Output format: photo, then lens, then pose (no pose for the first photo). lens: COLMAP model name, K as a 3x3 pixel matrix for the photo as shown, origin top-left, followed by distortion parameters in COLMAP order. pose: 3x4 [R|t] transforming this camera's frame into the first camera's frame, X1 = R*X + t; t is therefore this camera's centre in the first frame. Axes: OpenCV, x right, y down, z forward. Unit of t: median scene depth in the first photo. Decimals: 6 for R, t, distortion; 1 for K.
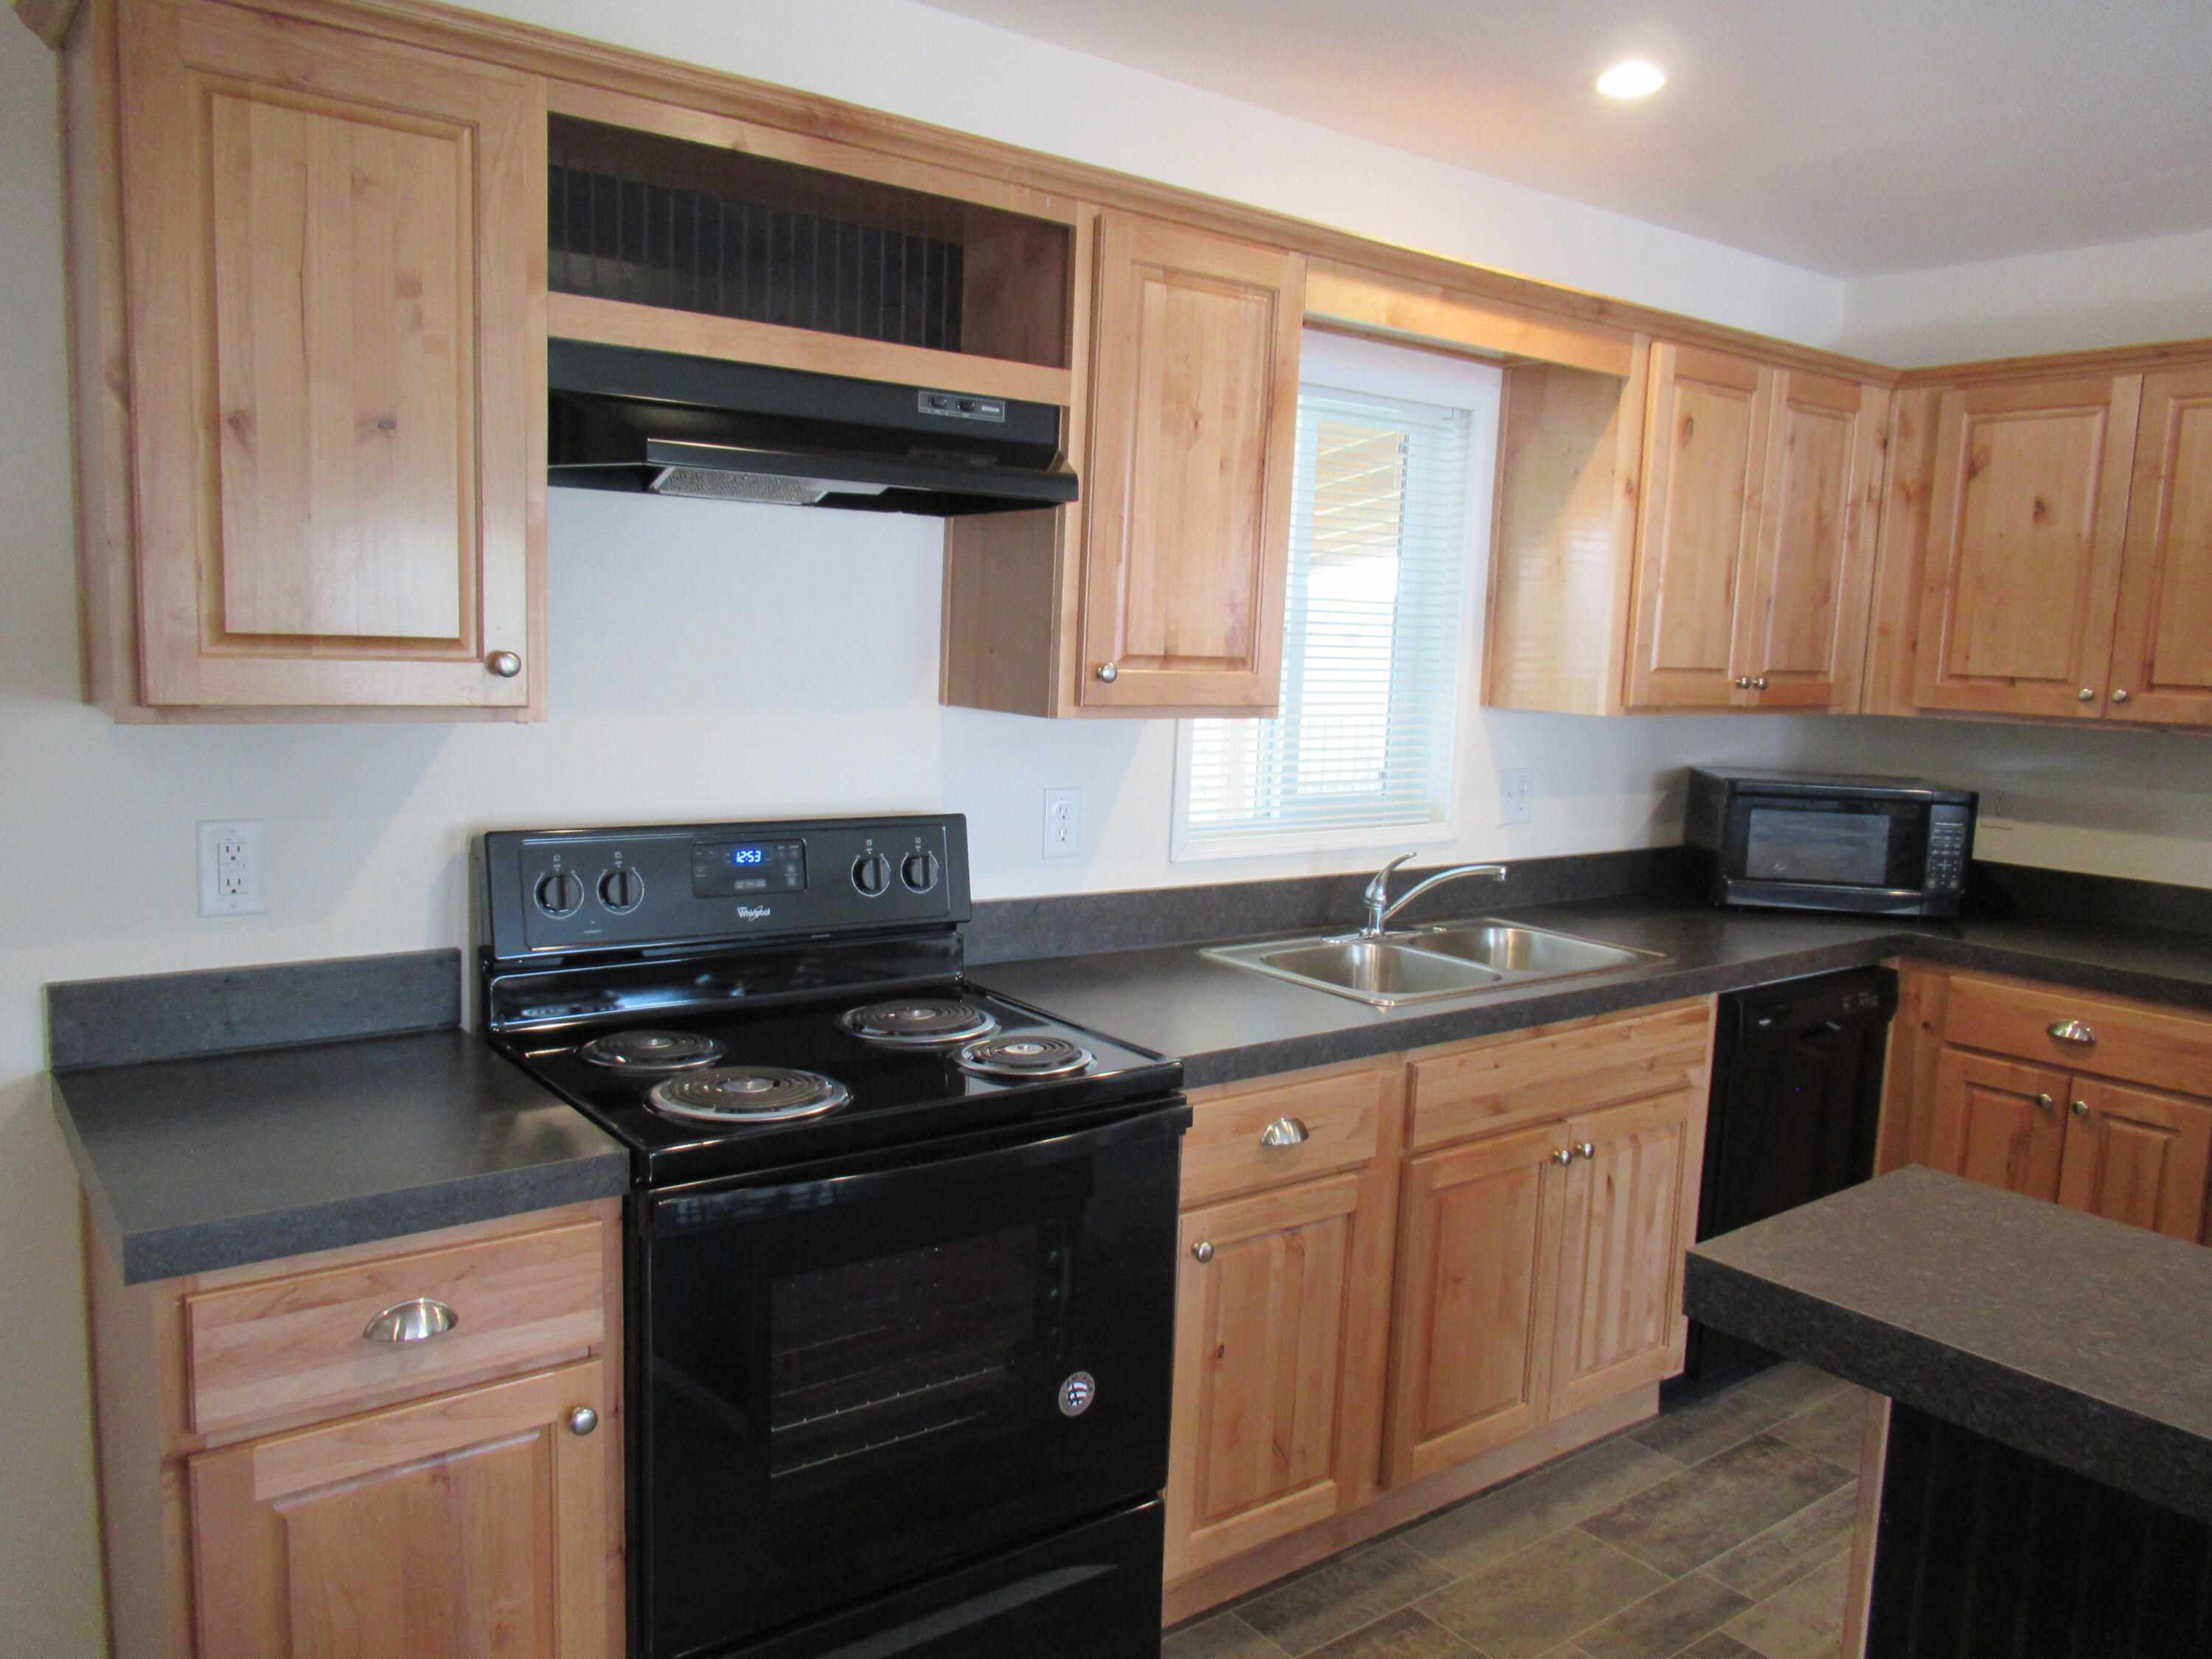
lens RADIAL K [[1638.0, 0, 1094.0], [0, 1638.0, 835.0], [0, 0, 1]] dist [-0.011465, 0.004994]
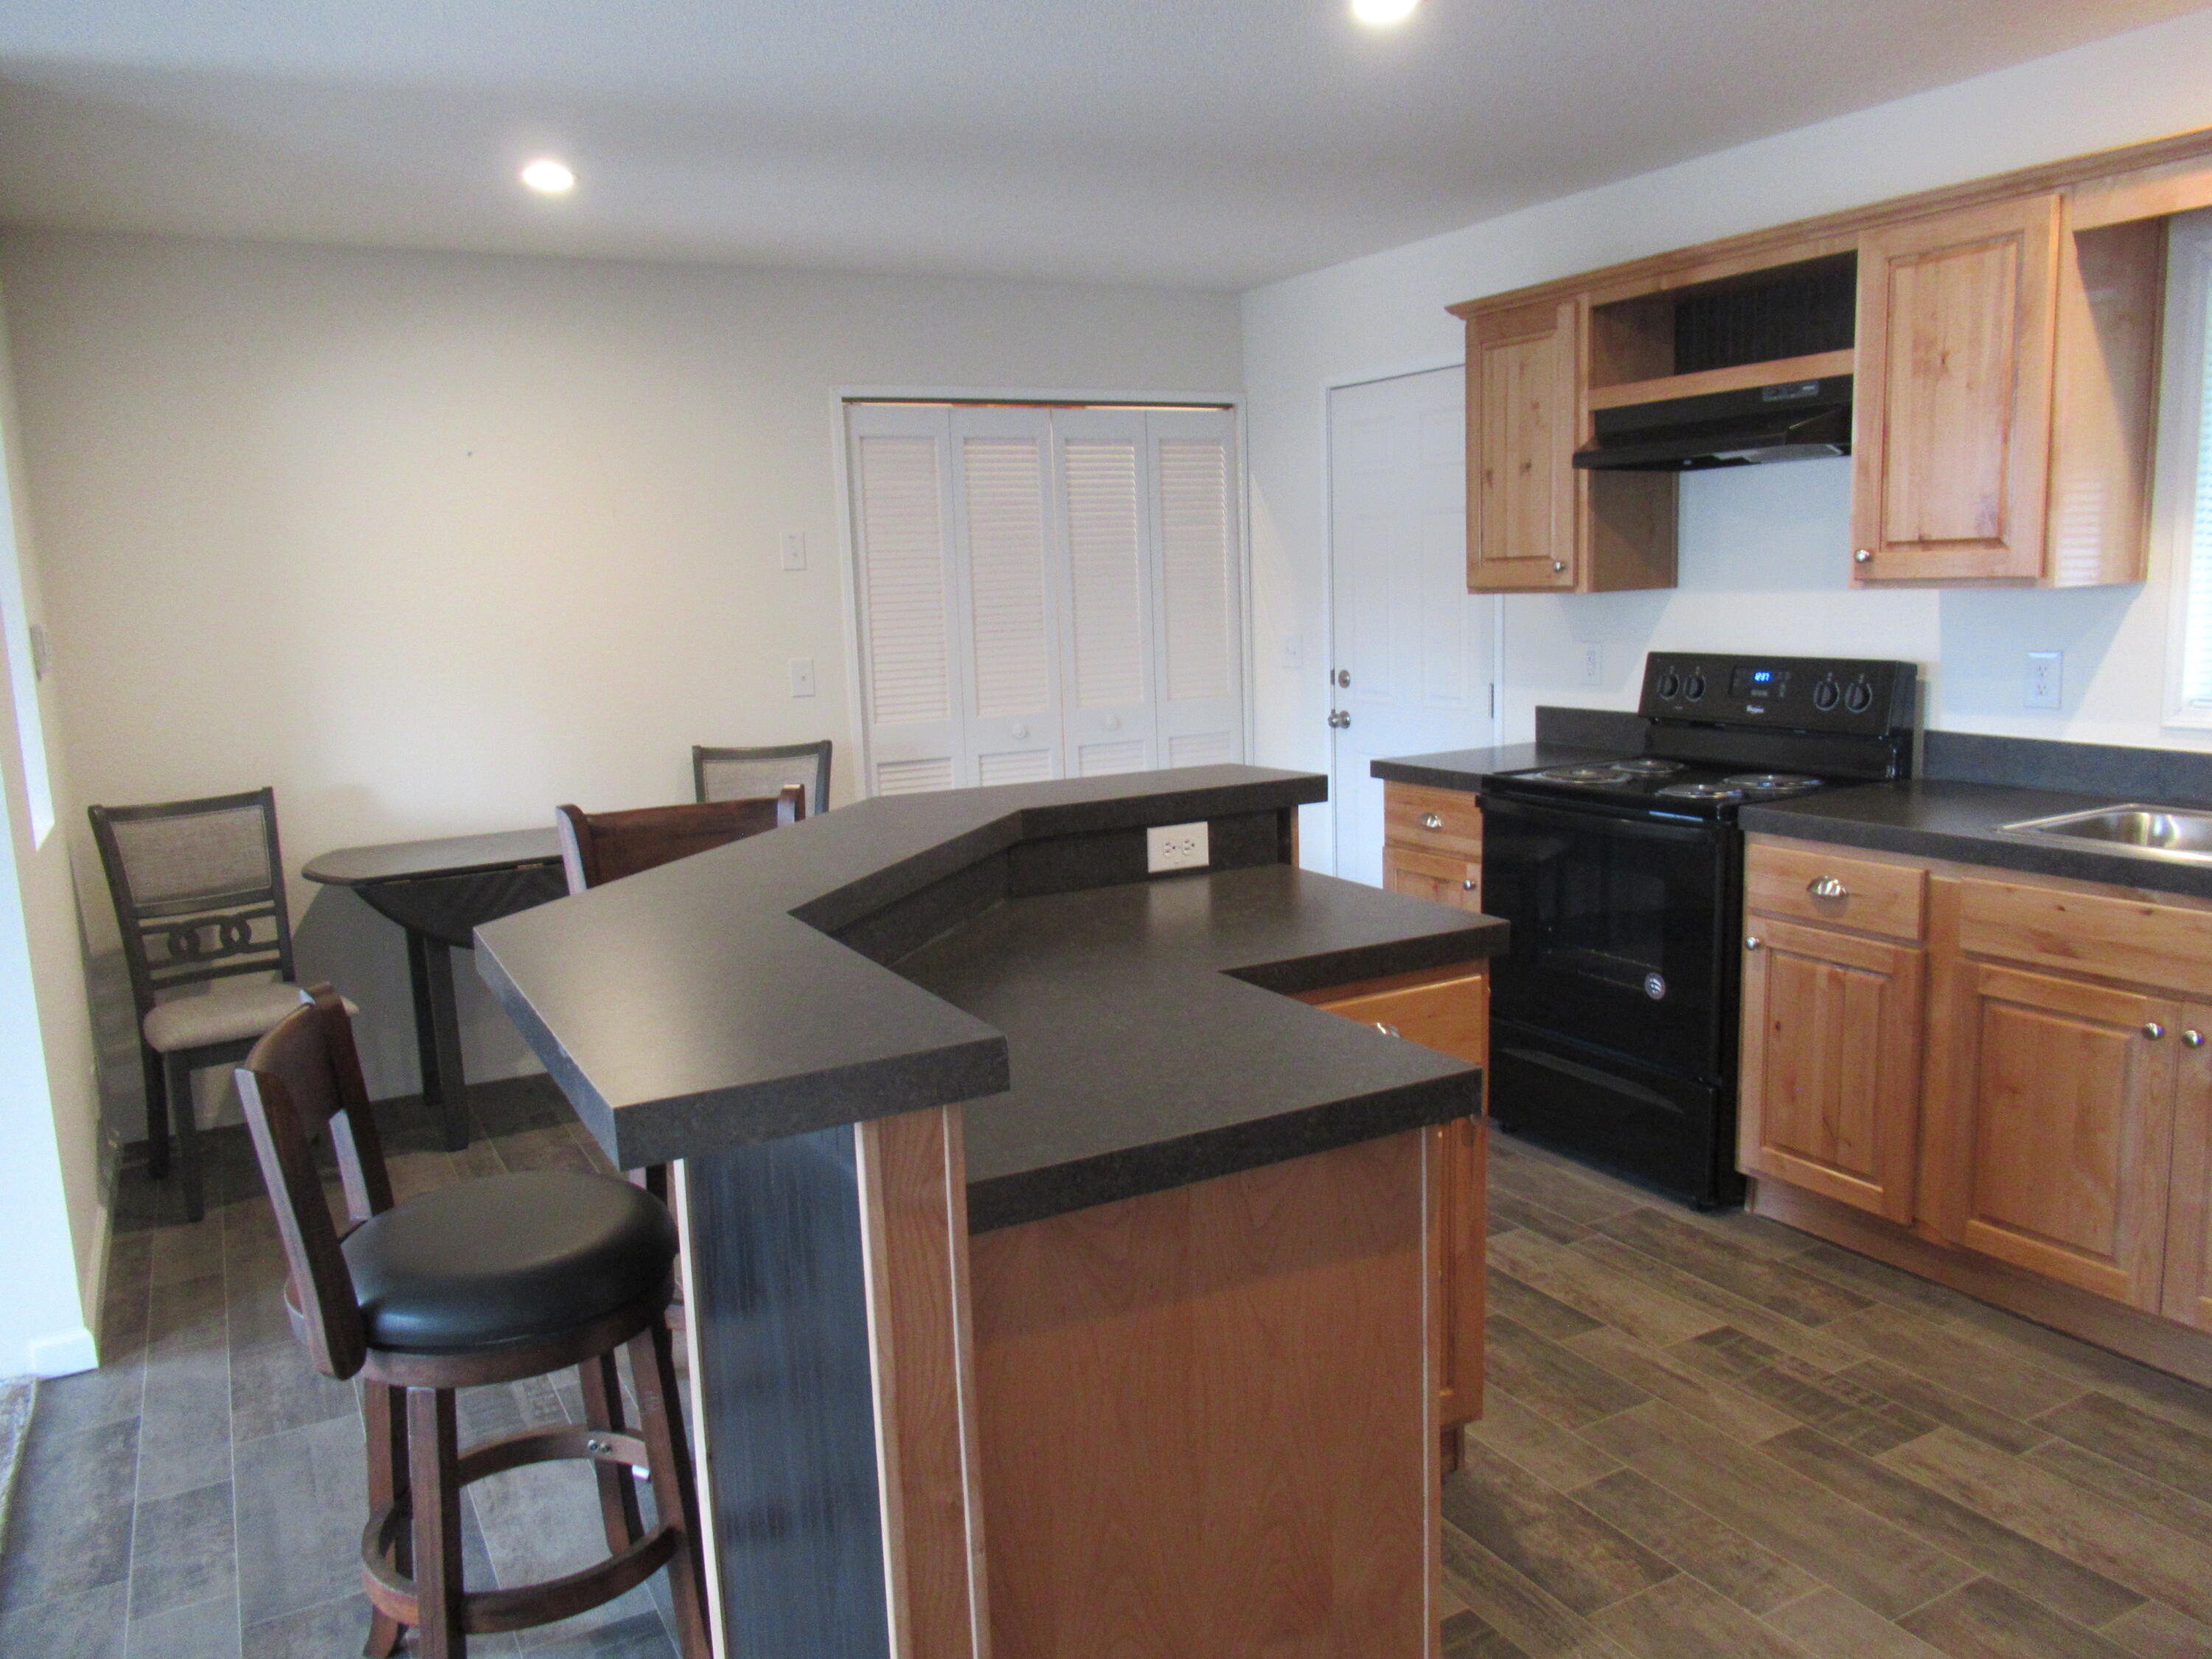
lens RADIAL K [[1638.0, 0, 1086.3], [0, 1638.0, 838.5], [0, 0, 1]] dist [-0.011465, 0.004994]
pose [[-0.156695, 0.123758, -0.979863, 1.411682], [-0.095589, 0.985560, 0.139764, 0.007917], [0.983010, 0.115564, -0.142603, 0.525537]]
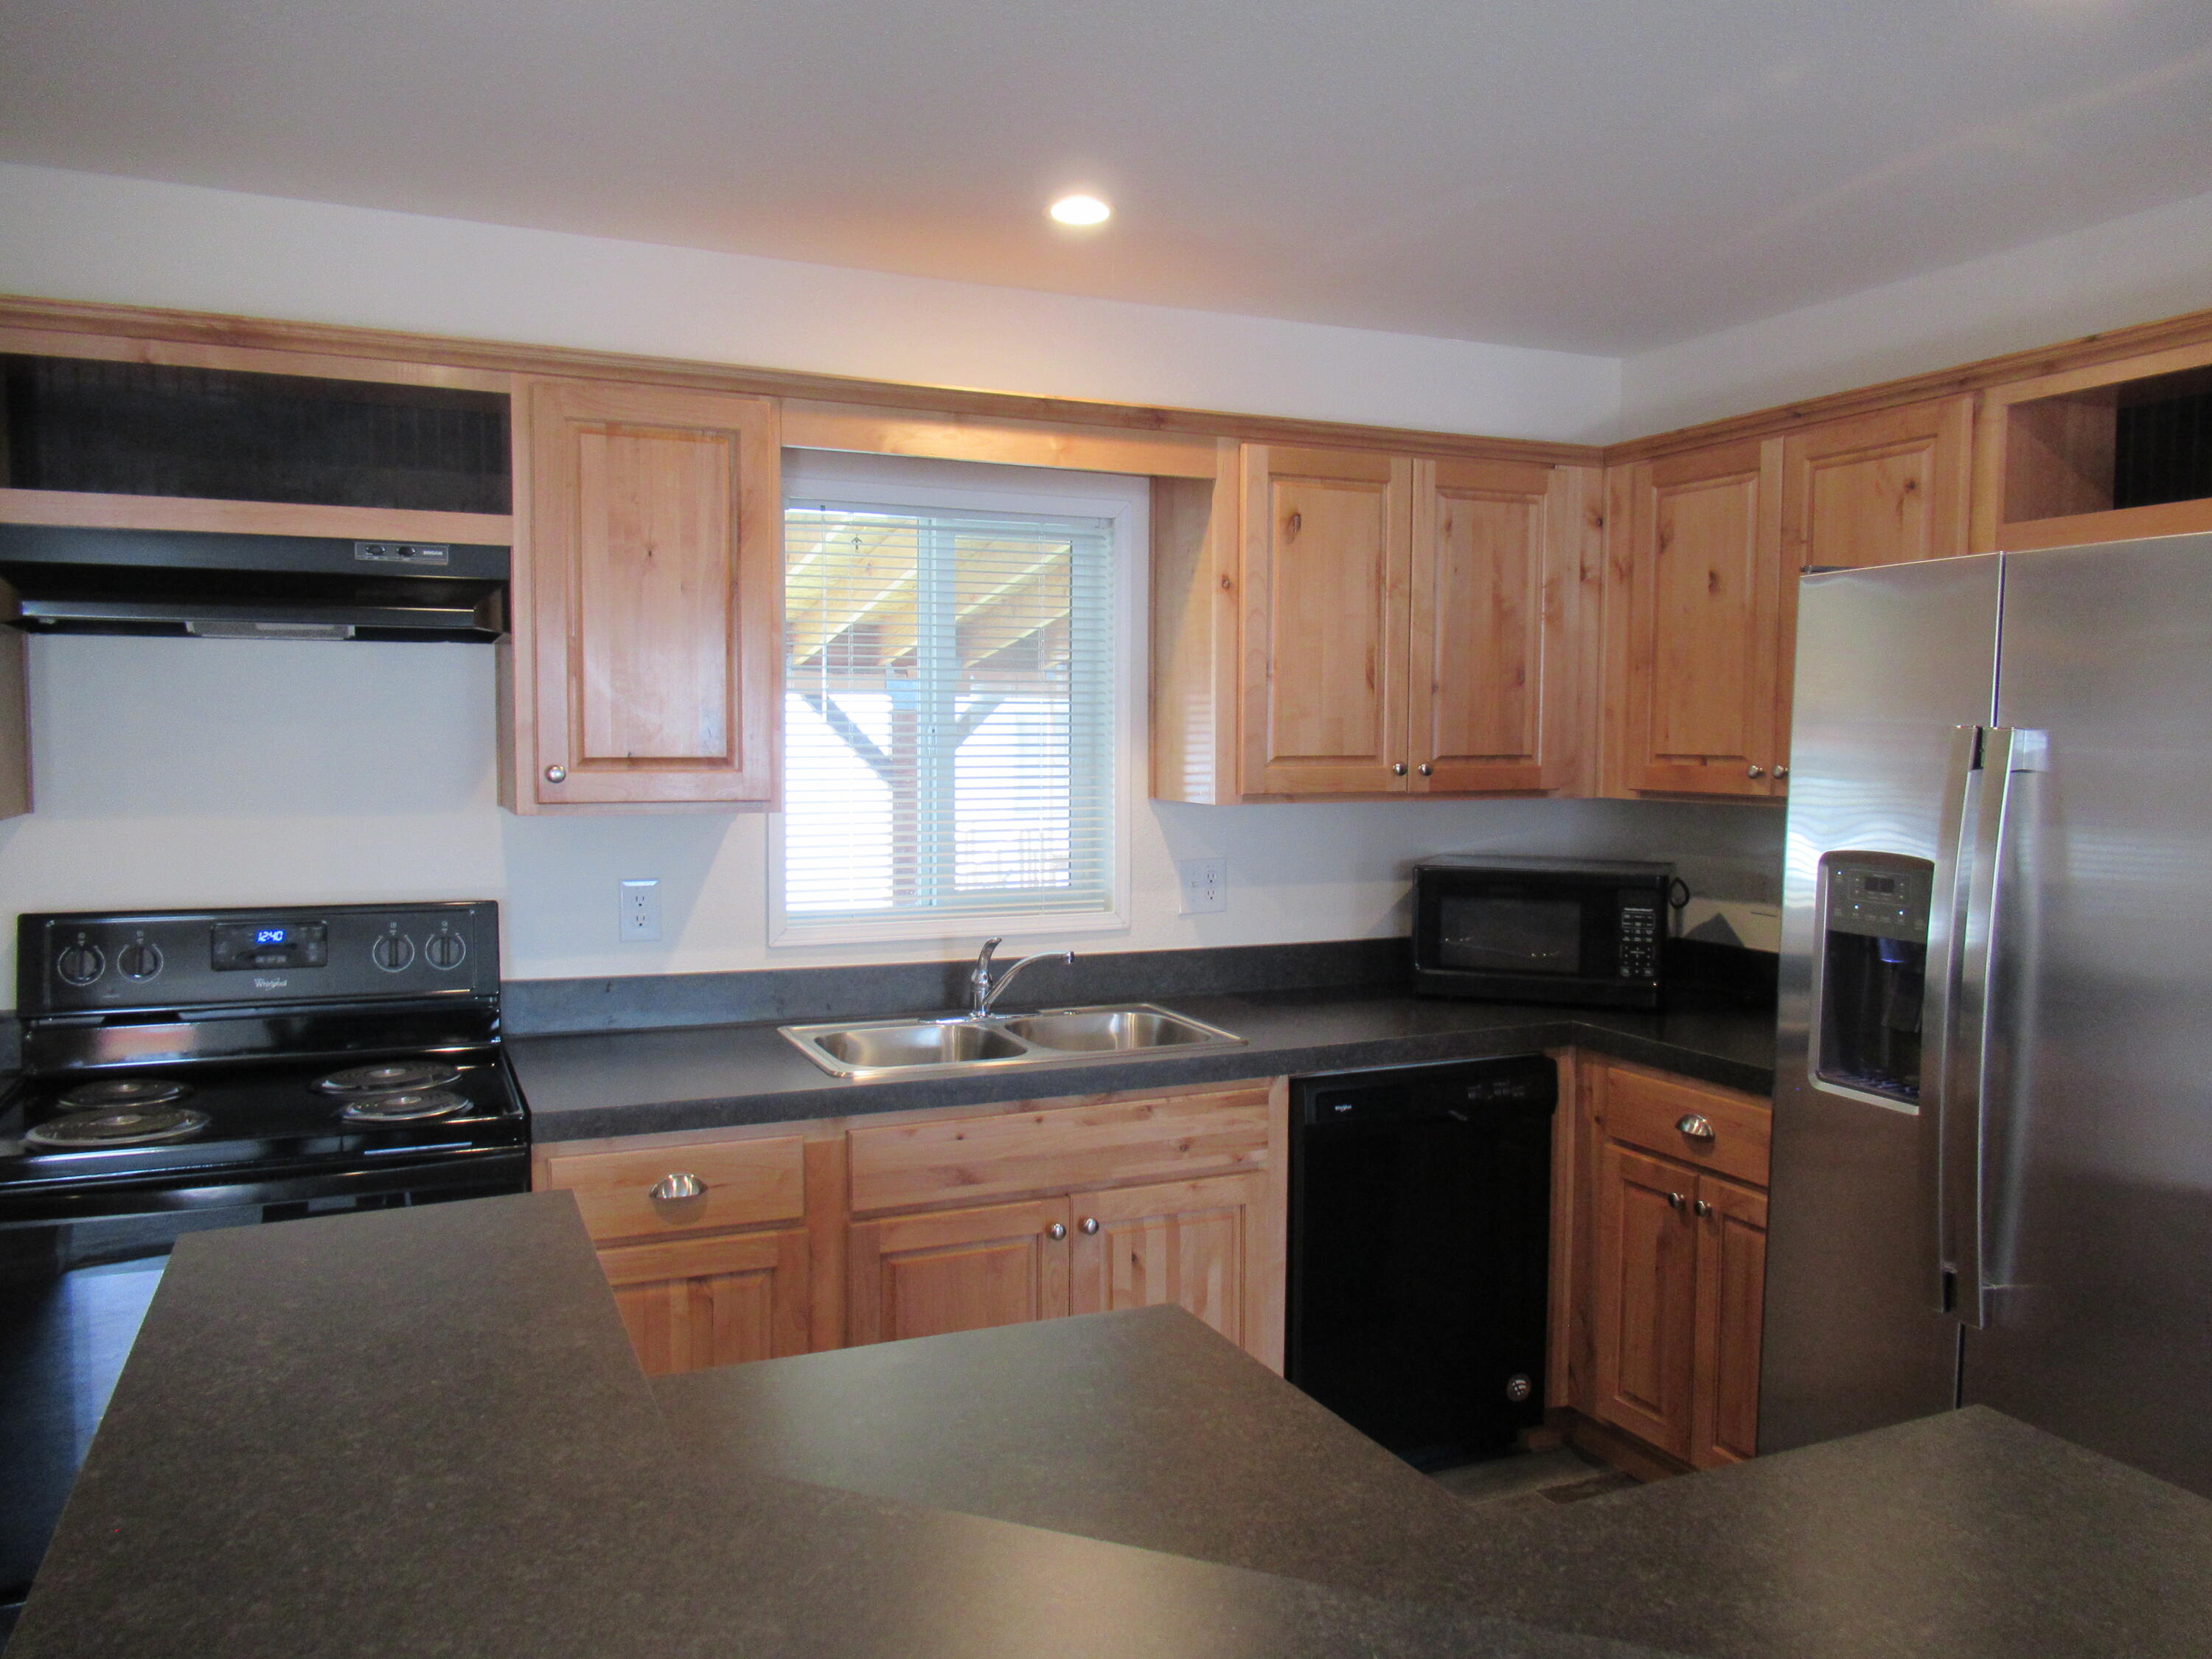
lens RADIAL K [[1638.0, 0, 1095.8], [0, 1638.0, 833.3], [0, 0, 1]] dist [-0.011465, 0.004994]
pose [[0.972681, -0.018105, -0.231438, 0.586227], [0.001899, 0.997541, -0.070054, 0.020678], [0.232137, 0.067701, 0.970324, -0.012927]]
